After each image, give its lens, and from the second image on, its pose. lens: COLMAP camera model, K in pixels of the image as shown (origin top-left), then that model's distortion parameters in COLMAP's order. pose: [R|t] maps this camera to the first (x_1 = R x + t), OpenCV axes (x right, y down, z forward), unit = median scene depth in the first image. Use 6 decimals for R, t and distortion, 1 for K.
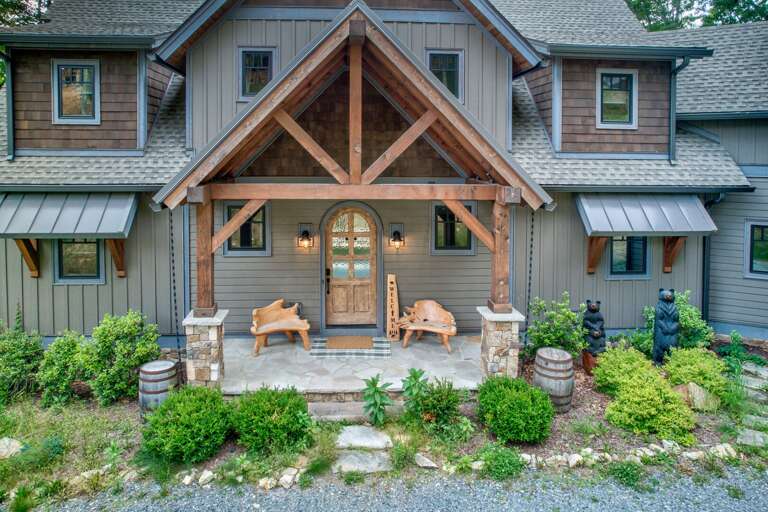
lens RADIAL K [[463.5, 0, 345.0], [0, 463.5, 256.1], [0, 0, 1]] dist [-0.025555, -0.000450]
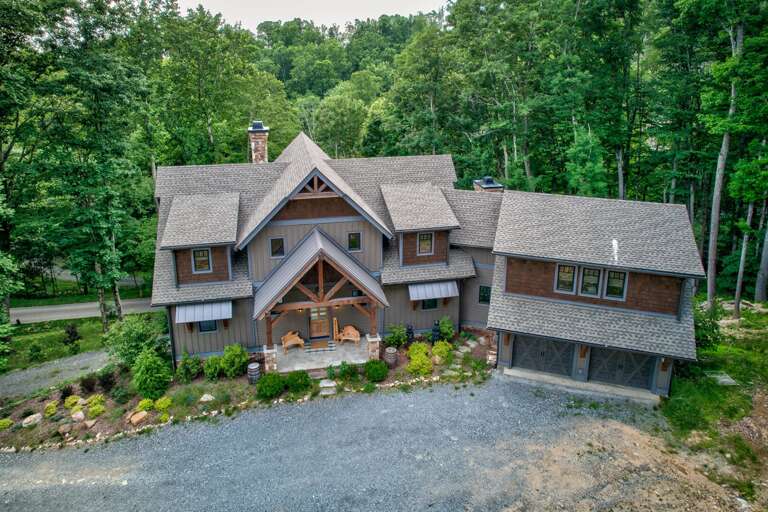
lens RADIAL K [[577.7, 0, 384.0], [0, 577.7, 256.0], [0, 0, 1]] dist [-0.002966, -0.000915]
pose [[0.983194, -0.055451, 0.173938, -0.196787], [0.002287, 0.956423, 0.291976, -1.429253], [-0.182548, -0.286672, 0.940476, -2.273668]]
